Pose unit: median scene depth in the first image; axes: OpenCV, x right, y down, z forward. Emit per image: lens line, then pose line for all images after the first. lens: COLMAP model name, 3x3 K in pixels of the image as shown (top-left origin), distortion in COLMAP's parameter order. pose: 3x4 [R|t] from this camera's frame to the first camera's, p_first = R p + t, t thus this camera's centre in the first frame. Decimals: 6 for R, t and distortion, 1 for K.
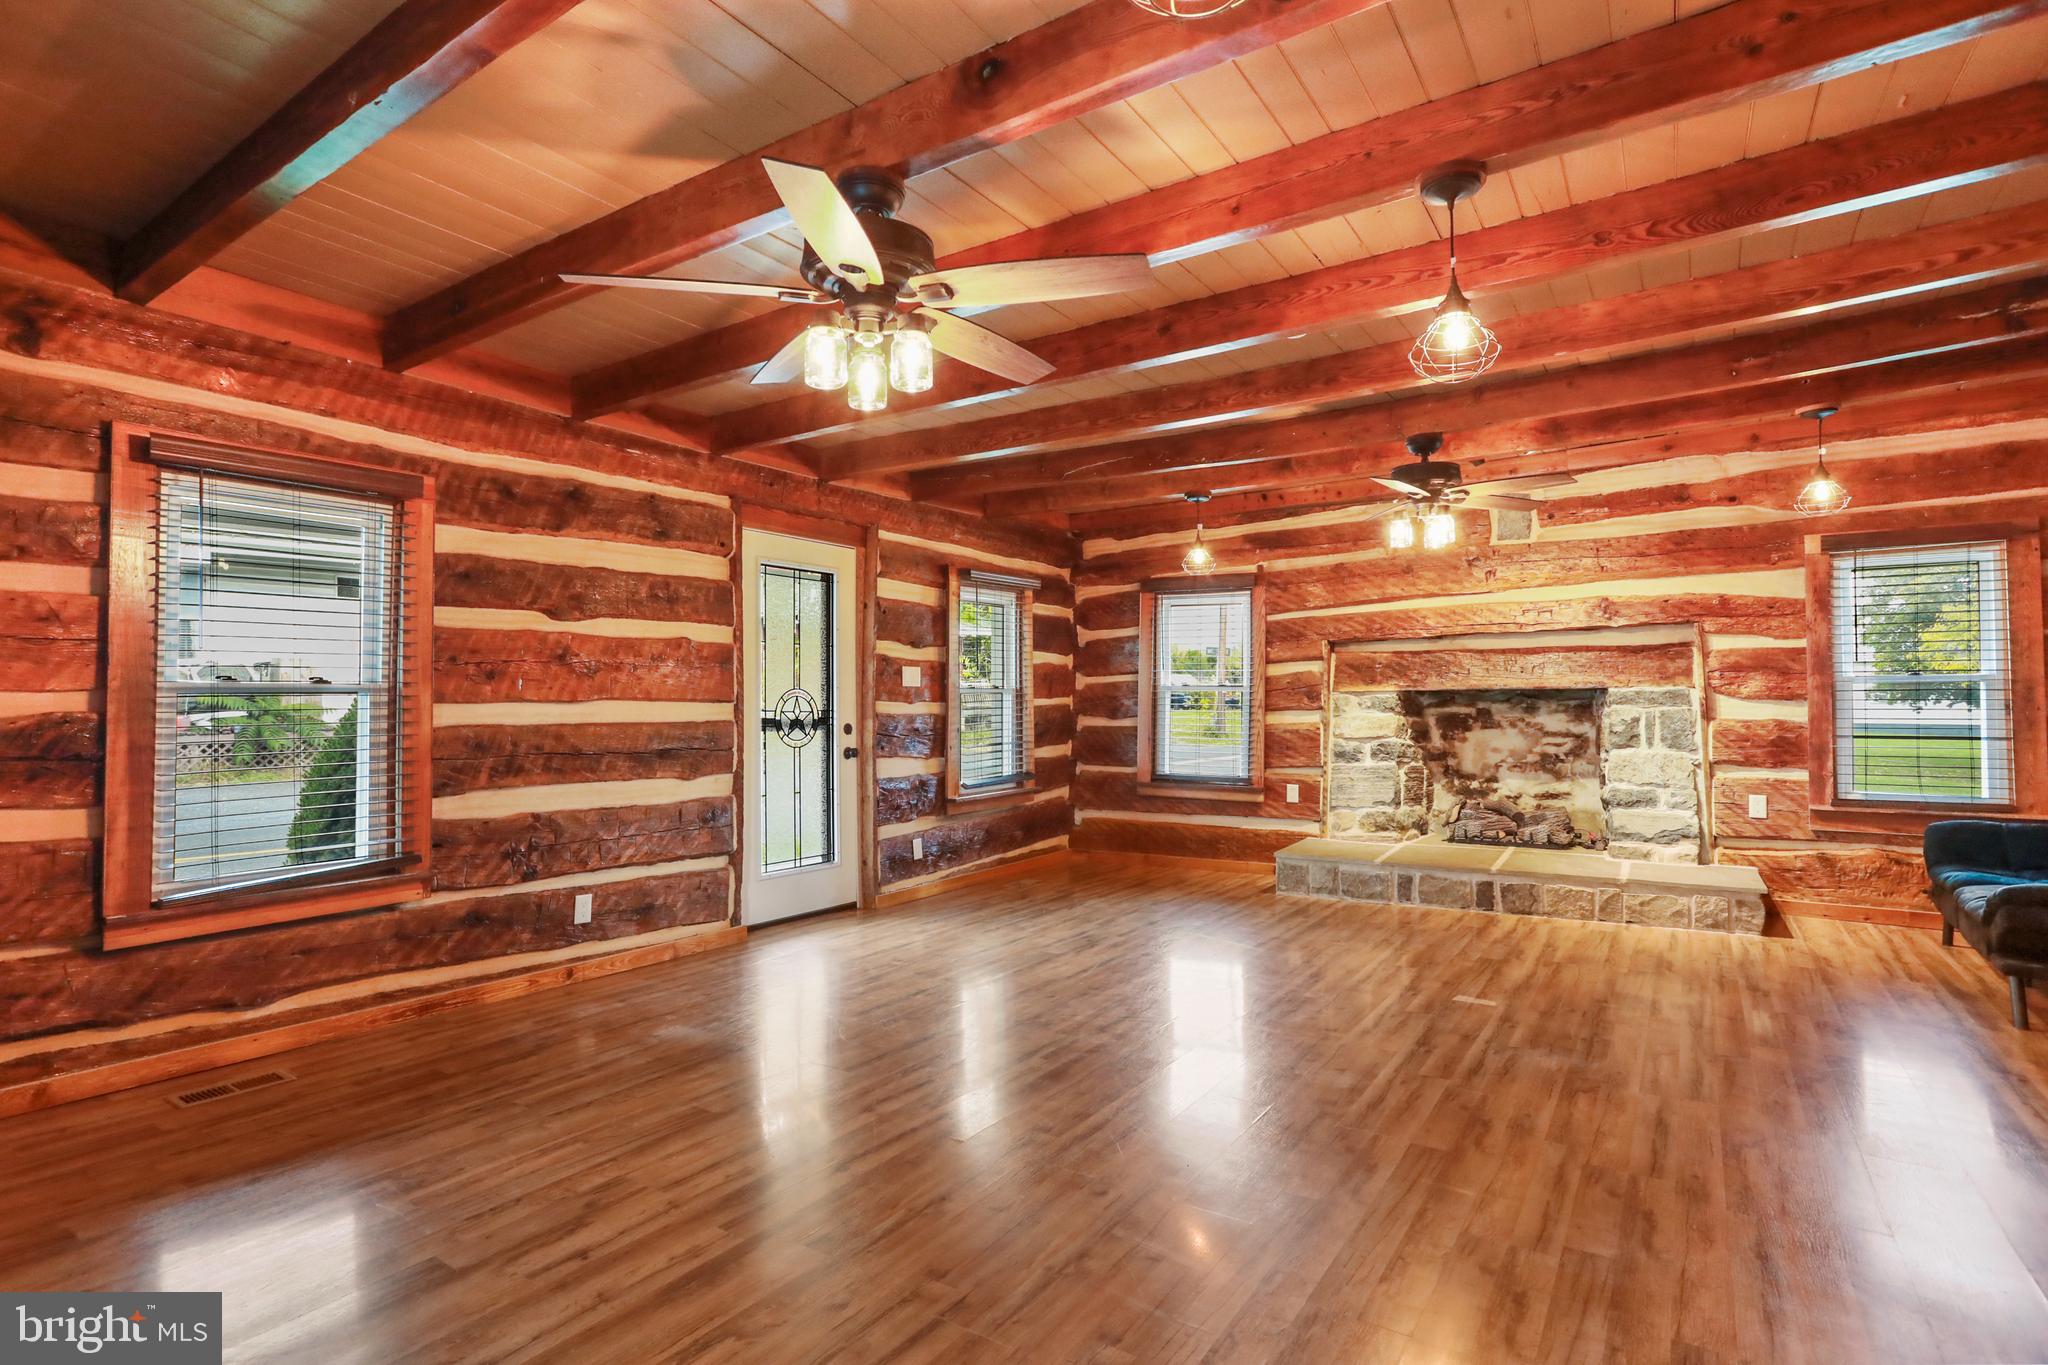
lens RADIAL K [[1019.6, 0, 984.4], [0, 1019.6, 681.9], [0, 0, 1]] dist [-0.043693, 0.000595]
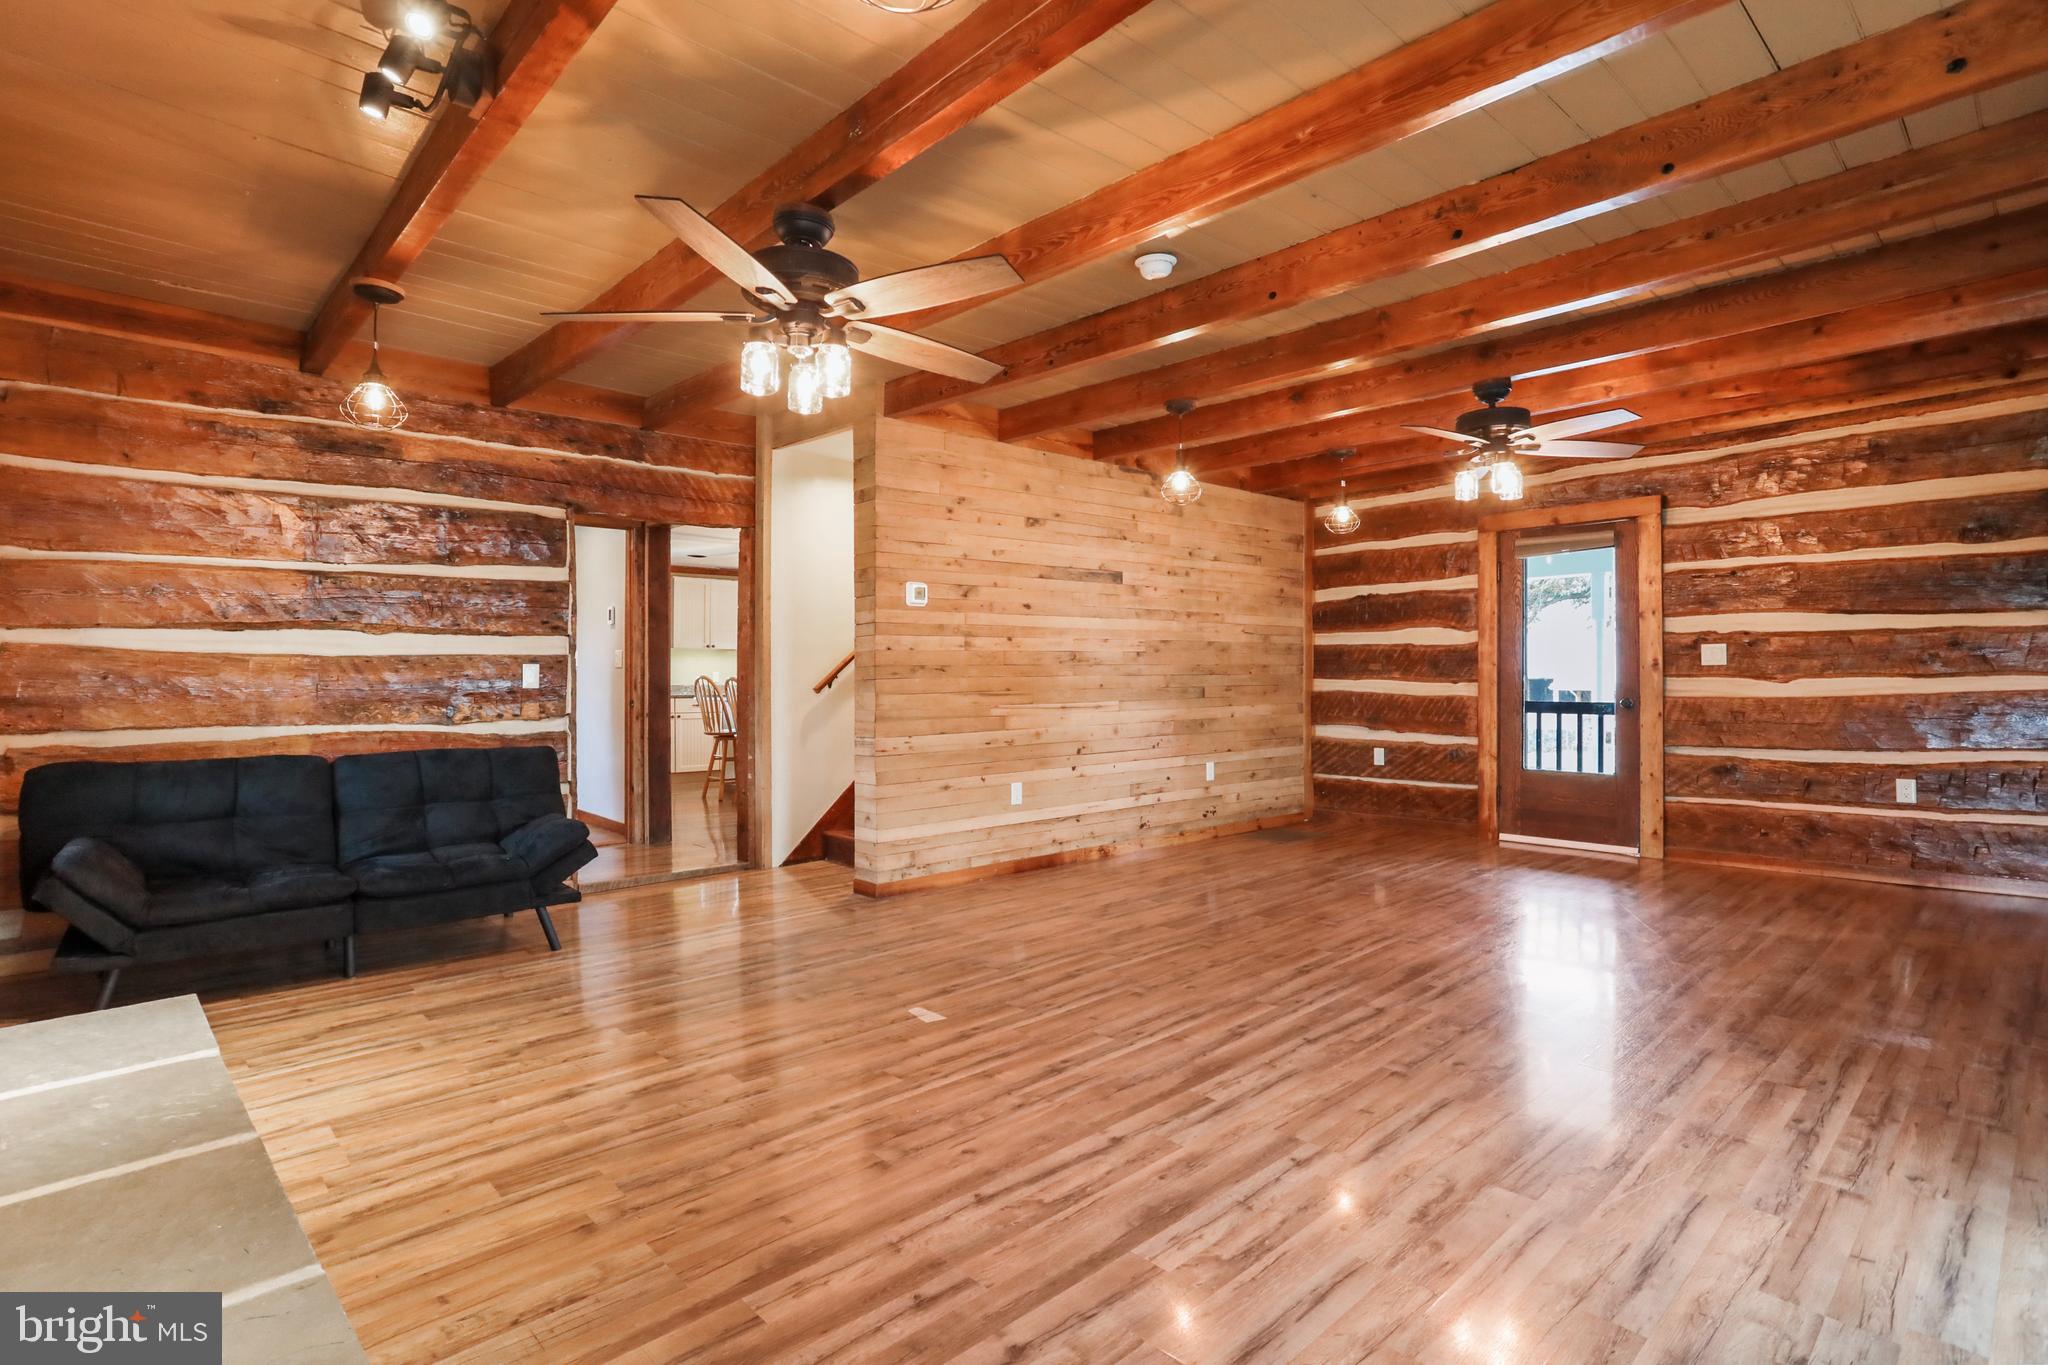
lens RADIAL K [[1011.3, 0, 1028.1], [0, 1011.3, 693.3], [0, 0, 1]] dist [-0.025425, 0.001828]
pose [[-0.980733, 0.009798, 0.195107, 0.203384], [0.009748, 0.999952, -0.001217, 0.039088], [-0.195110, 0.000709, -0.980781, 1.607509]]
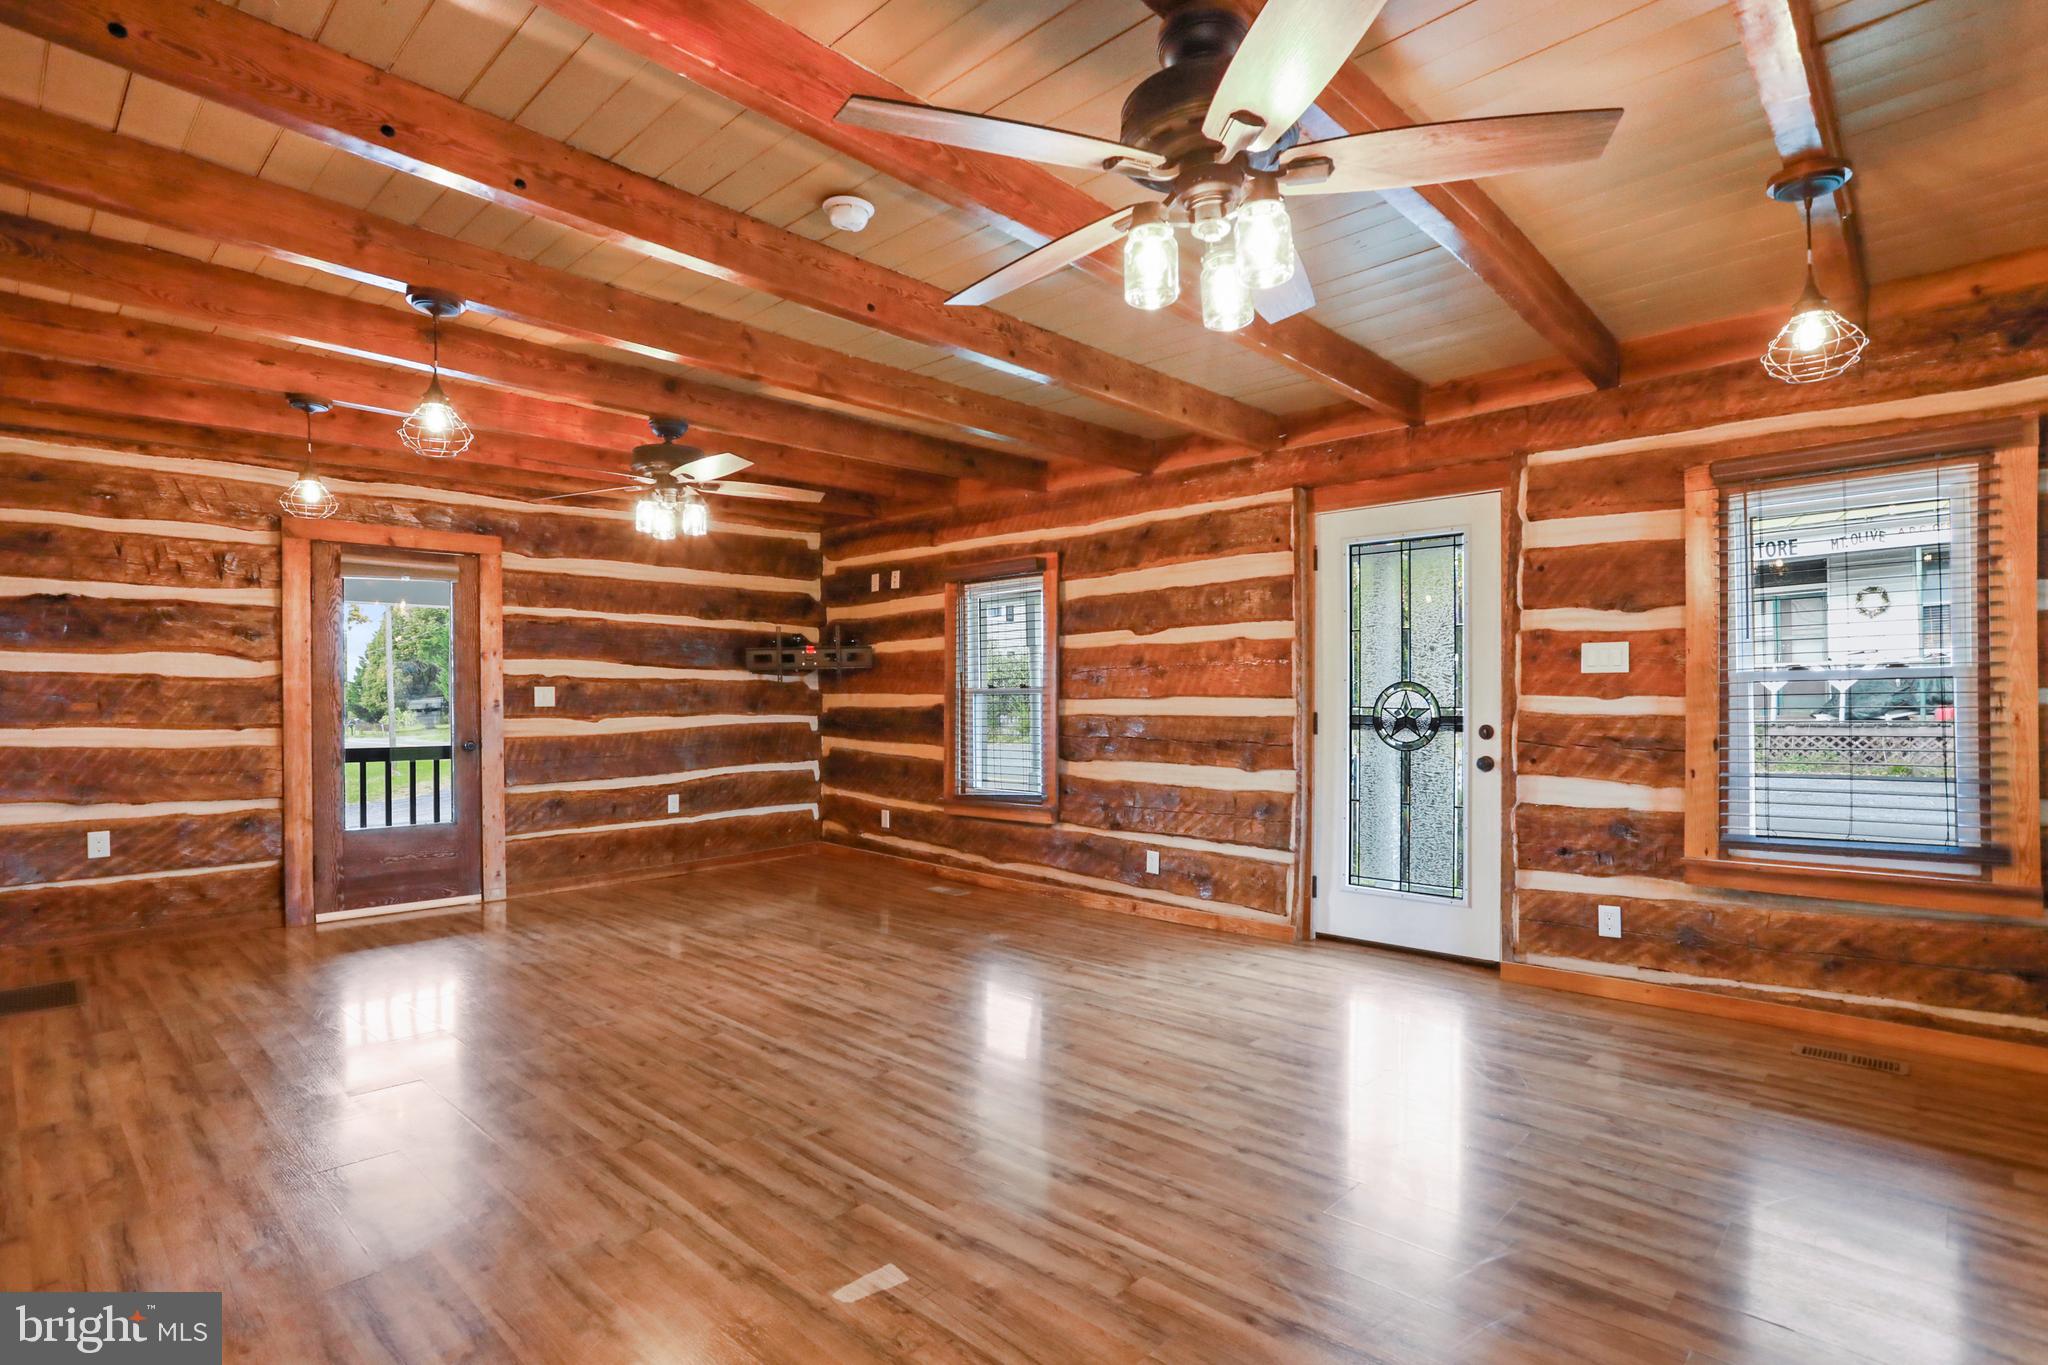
lens RADIAL K [[1011.3, 0, 1028.1], [0, 1011.3, 693.3], [0, 0, 1]] dist [-0.025425, 0.001828]
pose [[-0.142135, -0.001763, -0.989846, 0.867352], [0.026399, 0.999636, -0.005571, 0.016668], [0.989495, -0.026922, -0.142037, 1.021222]]
